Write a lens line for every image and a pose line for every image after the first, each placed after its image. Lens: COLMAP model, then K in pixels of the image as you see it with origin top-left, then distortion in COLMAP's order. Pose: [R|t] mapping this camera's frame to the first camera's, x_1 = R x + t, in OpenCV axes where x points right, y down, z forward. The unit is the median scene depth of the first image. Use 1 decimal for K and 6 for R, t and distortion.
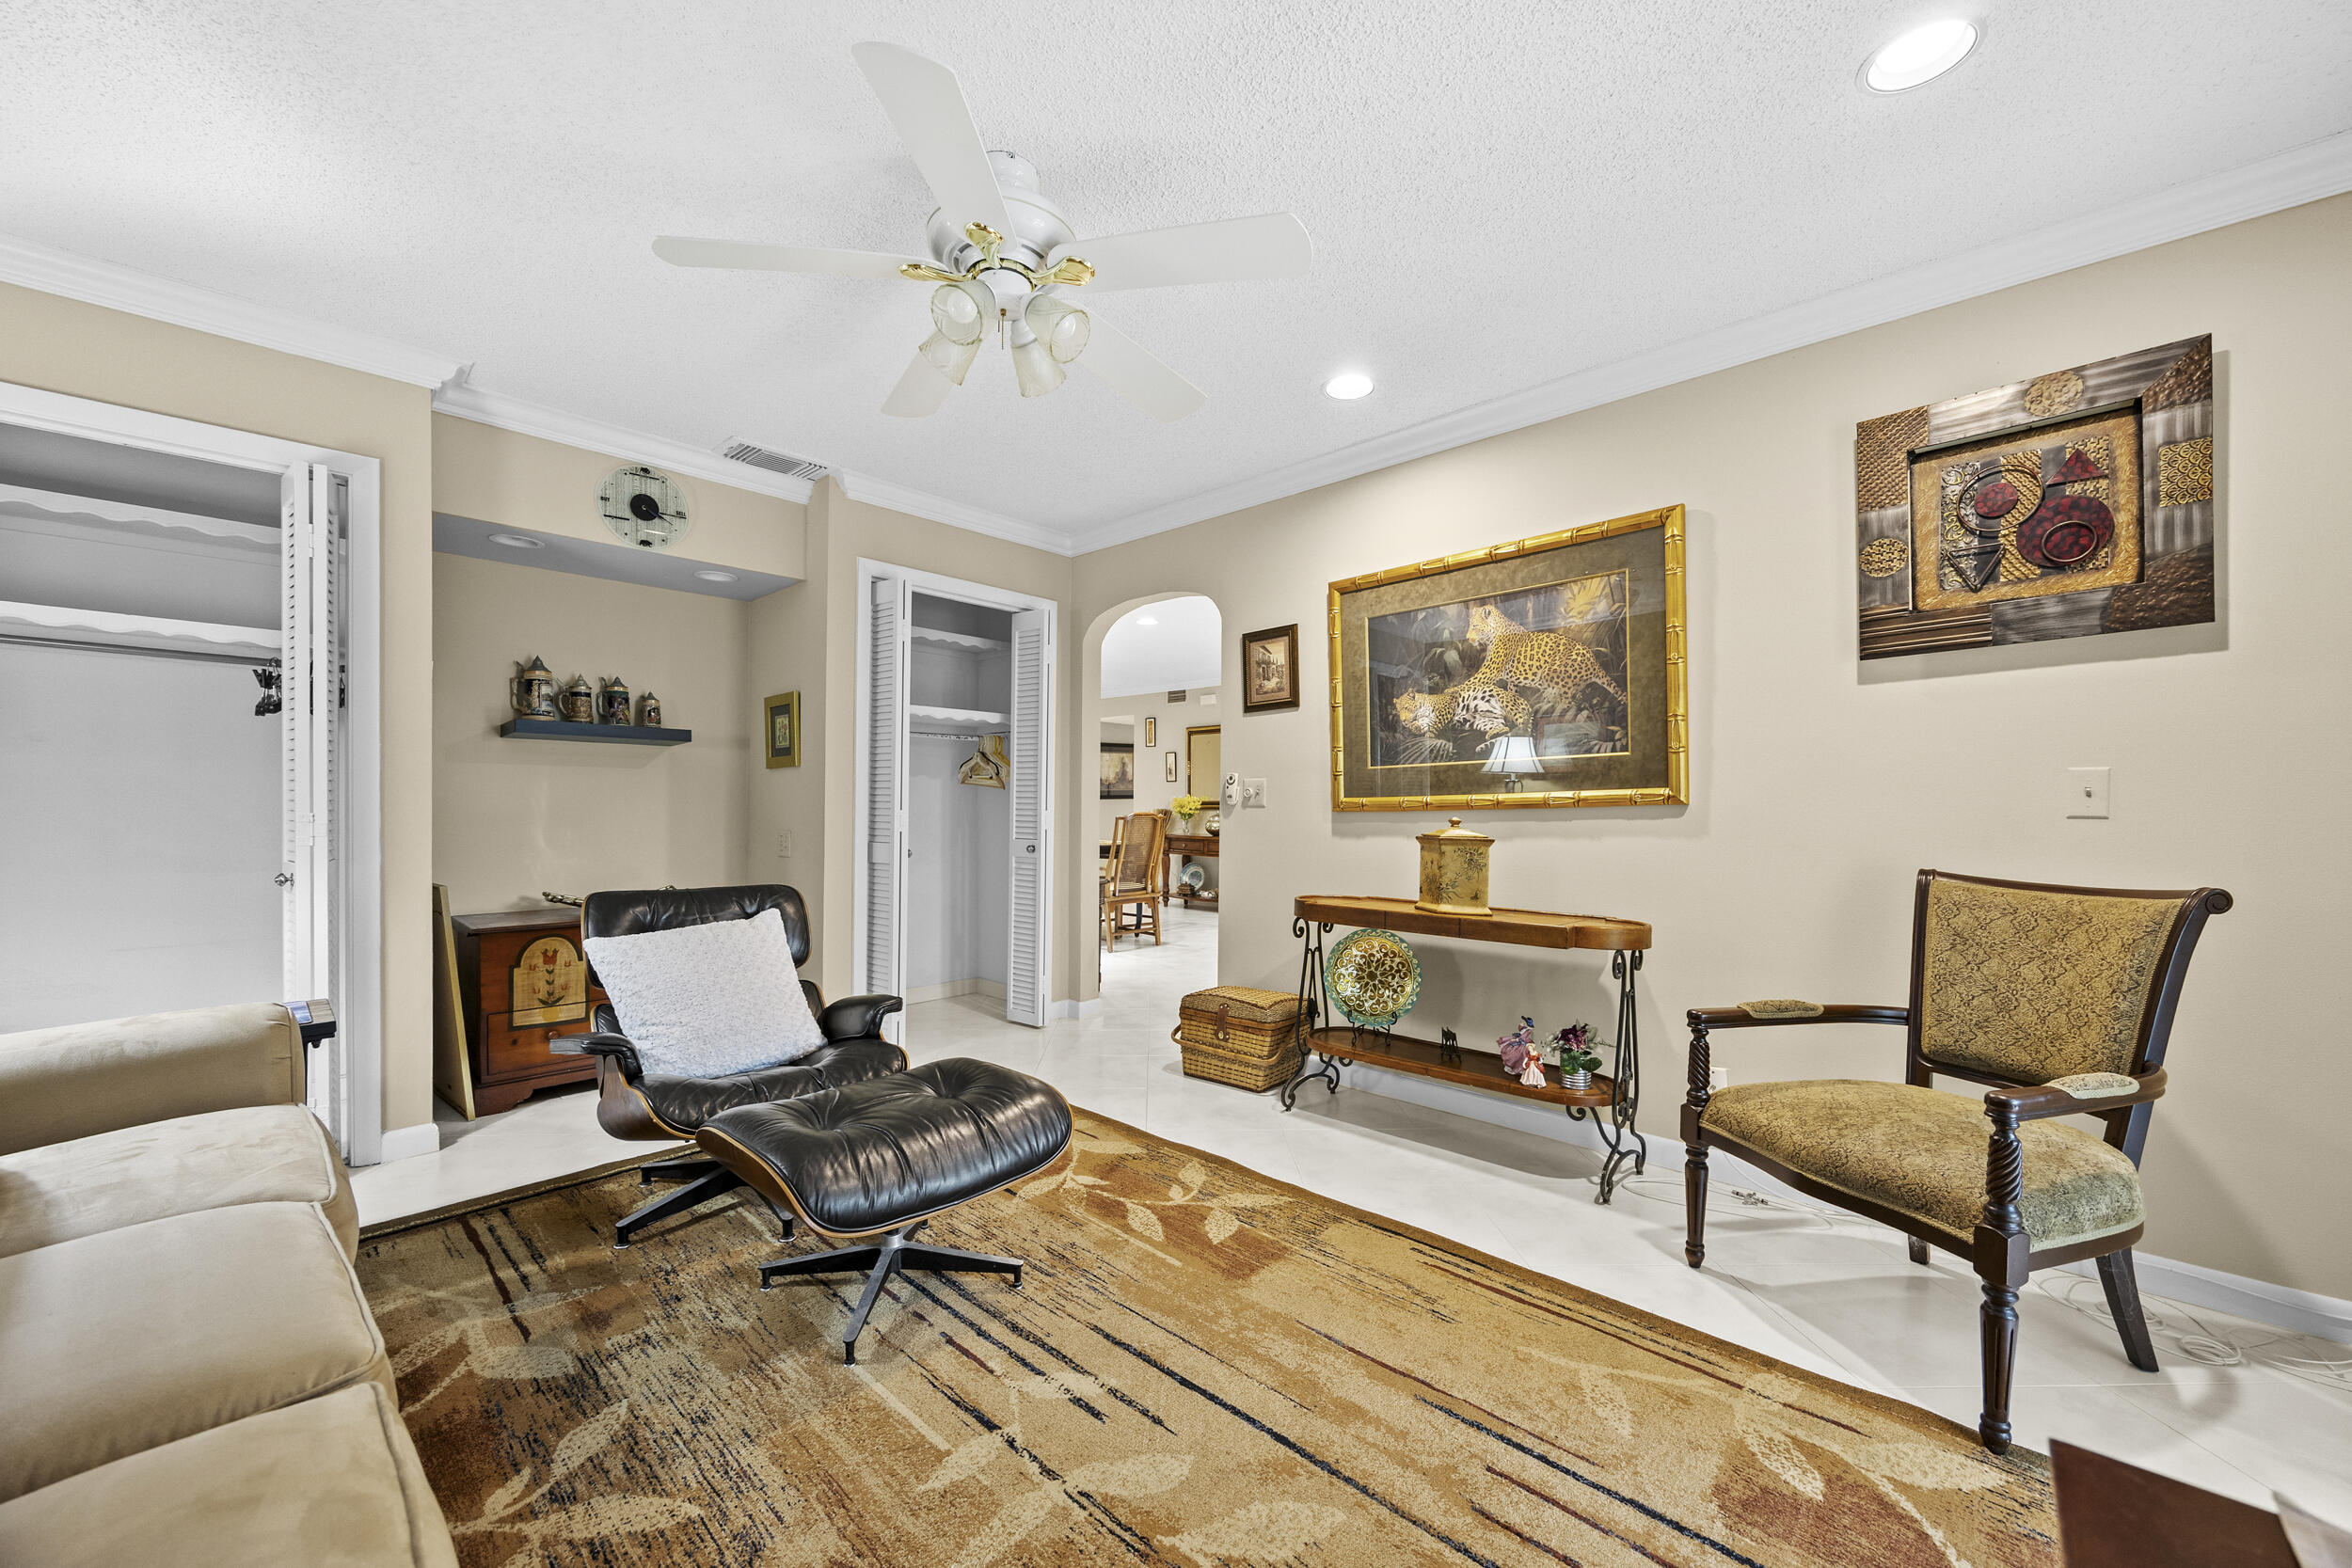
lens RADIAL K [[908.5, 0, 1196.0], [0, 908.5, 816.6], [0, 0, 1]] dist [0.000213, 0.000091]
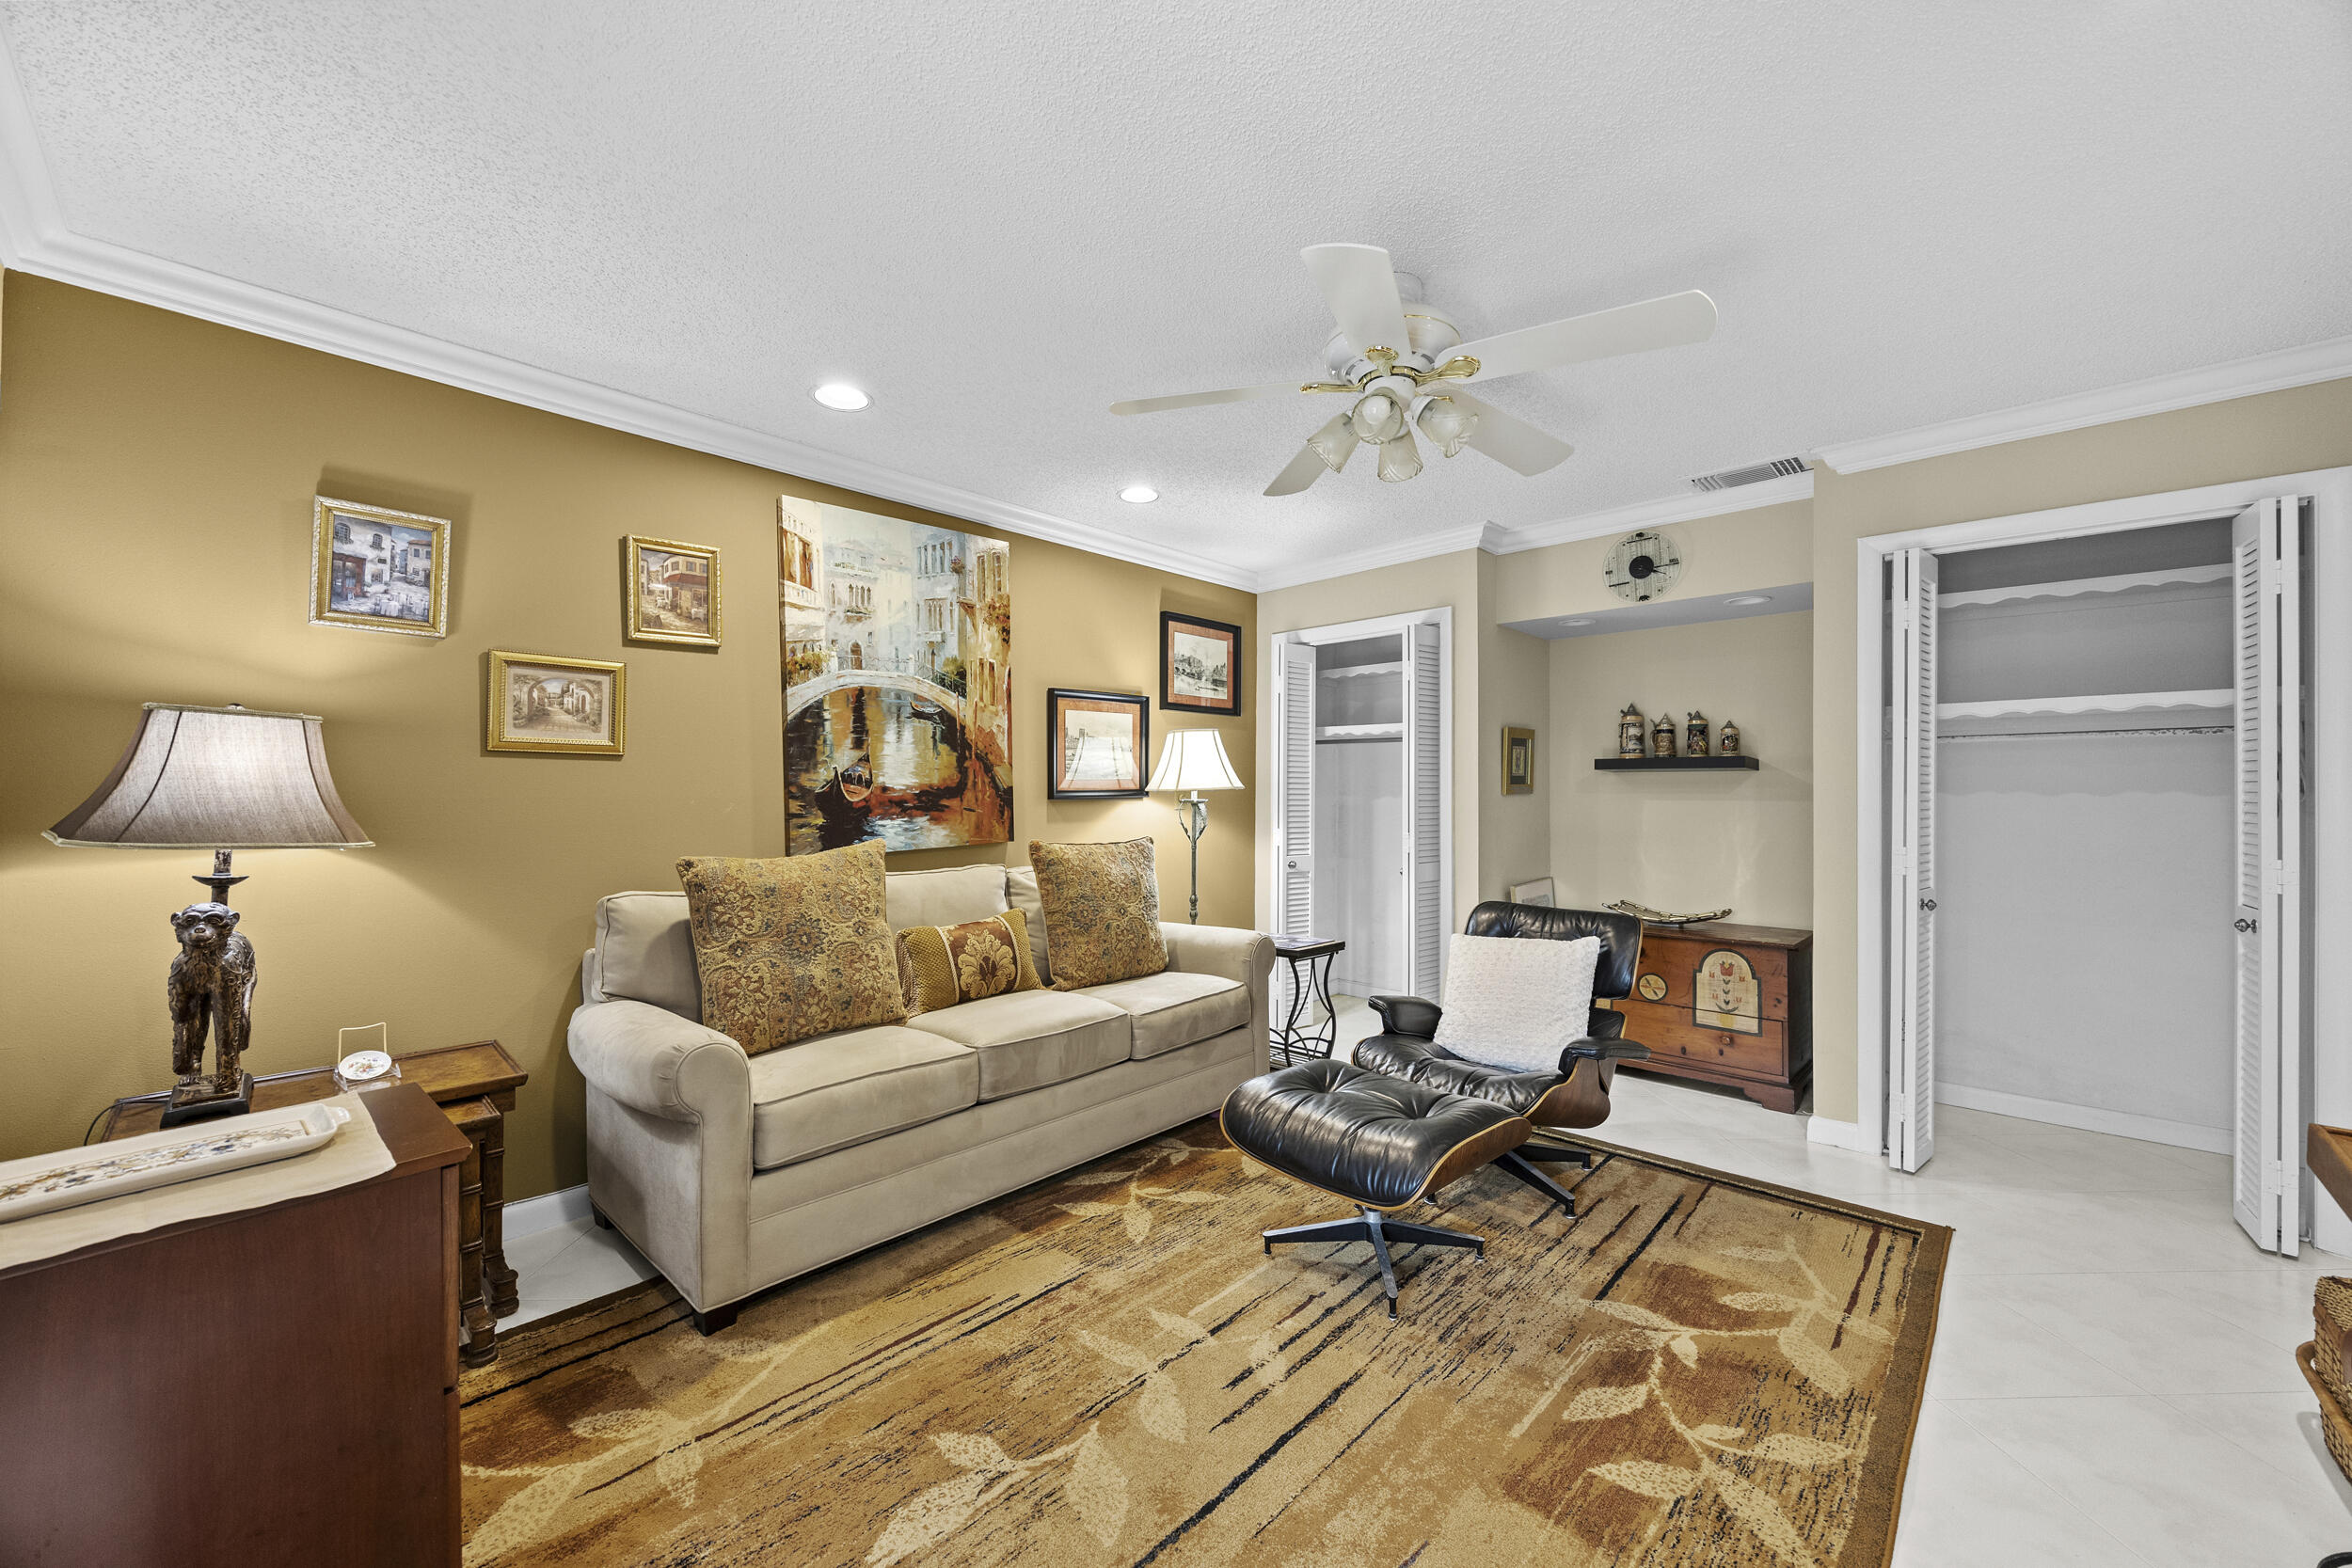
lens RADIAL K [[903.7, 0, 1185.8], [0, 903.7, 788.3], [0, 0, 1]] dist [-0.001884, 0.000242]
pose [[-0.011306, -0.009055, -0.999895, 0.624759], [-0.014319, 0.999858, -0.008893, -0.059206], [0.999834, 0.014217, -0.011434, 0.551430]]
